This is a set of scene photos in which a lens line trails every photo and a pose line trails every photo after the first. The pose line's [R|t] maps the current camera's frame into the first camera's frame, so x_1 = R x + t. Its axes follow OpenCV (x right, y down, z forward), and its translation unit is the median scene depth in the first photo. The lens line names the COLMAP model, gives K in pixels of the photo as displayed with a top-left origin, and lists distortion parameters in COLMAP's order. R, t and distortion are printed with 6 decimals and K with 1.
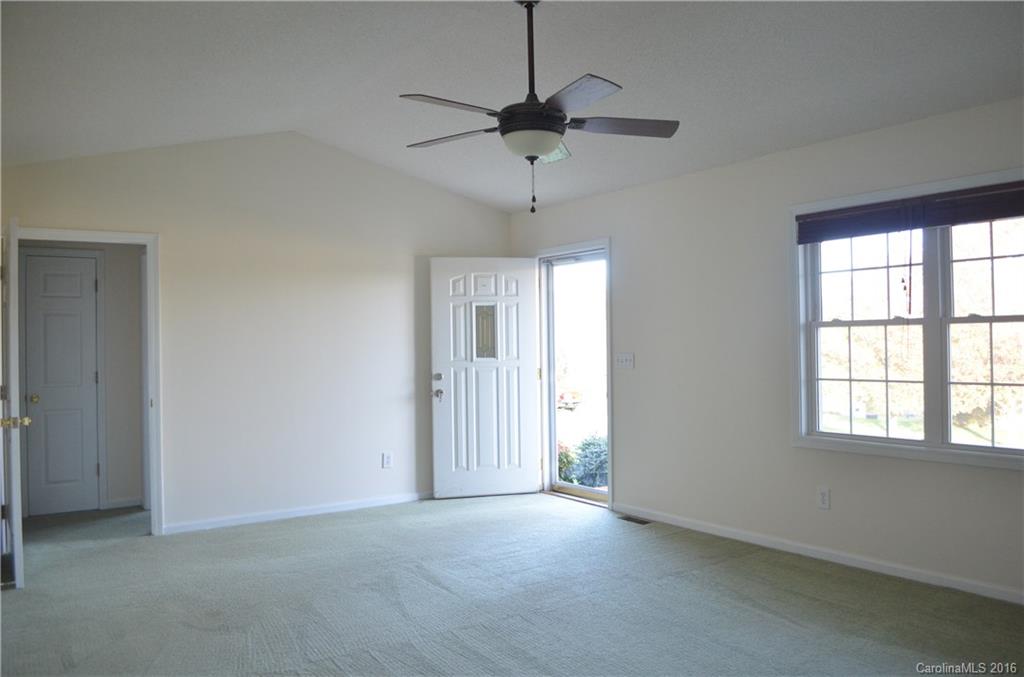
lens RADIAL K [[796.7, 0, 512.0], [0, 796.7, 338.5], [0, 0, 1]] dist [-0.104678, 0.001419]
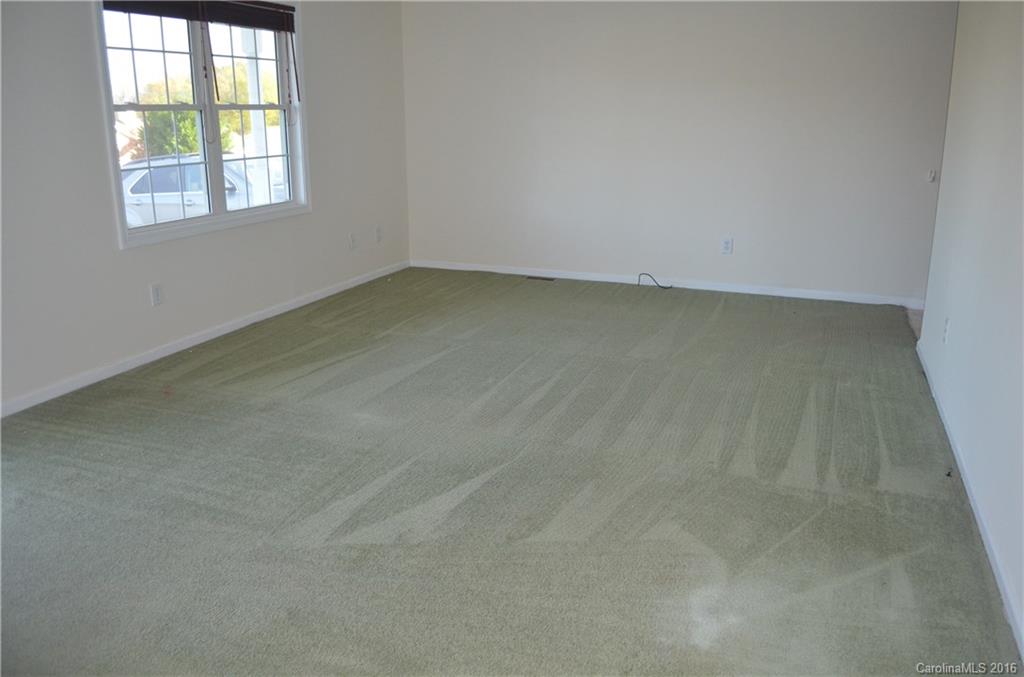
lens RADIAL K [[796.7, 0, 512.0], [0, 796.7, 338.5], [0, 0, 1]] dist [-0.104678, 0.001419]
pose [[-0.583813, -0.208268, 0.784721, -0.682812], [0.001785, 0.966207, 0.257763, 0.012911], [-0.811886, 0.151886, -0.563713, 1.325865]]
